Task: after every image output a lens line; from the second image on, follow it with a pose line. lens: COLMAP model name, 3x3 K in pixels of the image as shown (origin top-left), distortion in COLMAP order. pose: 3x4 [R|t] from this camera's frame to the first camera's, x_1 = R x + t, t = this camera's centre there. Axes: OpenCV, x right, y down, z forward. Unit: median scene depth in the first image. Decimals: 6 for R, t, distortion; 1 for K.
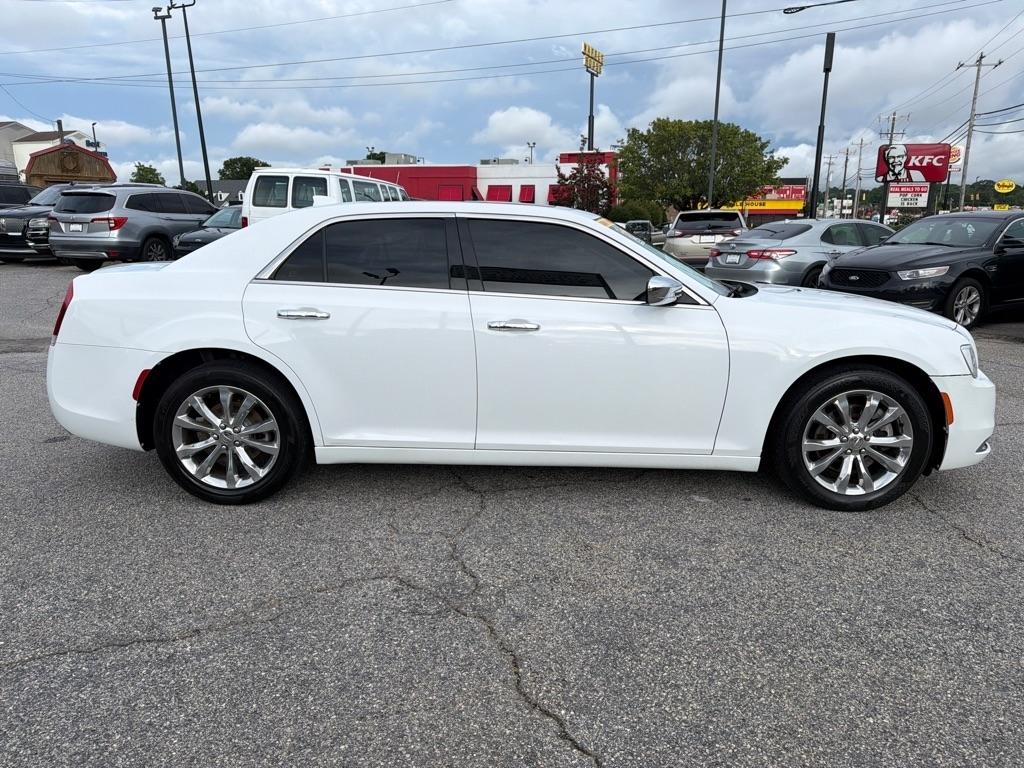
lens RADIAL K [[722.3, 0, 507.6], [0, 722.3, 376.7], [0, 0, 1]] dist [0.047179, -0.059857]
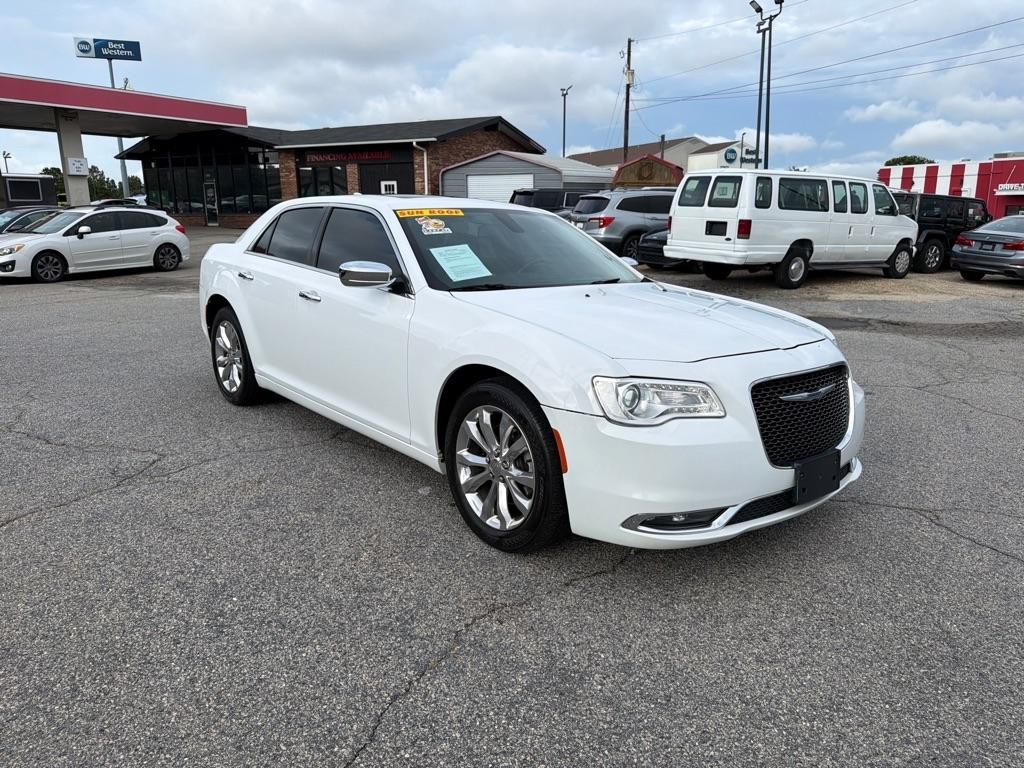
lens RADIAL K [[719.2, 0, 511.6], [0, 719.2, 370.1], [0, 0, 1]] dist [0.145028, -0.239731]
pose [[0.668637, 0.161964, -0.725736, 0.146246], [-0.172351, 0.983168, 0.060625, -0.010427], [0.723339, 0.084545, 0.685297, 0.055722]]
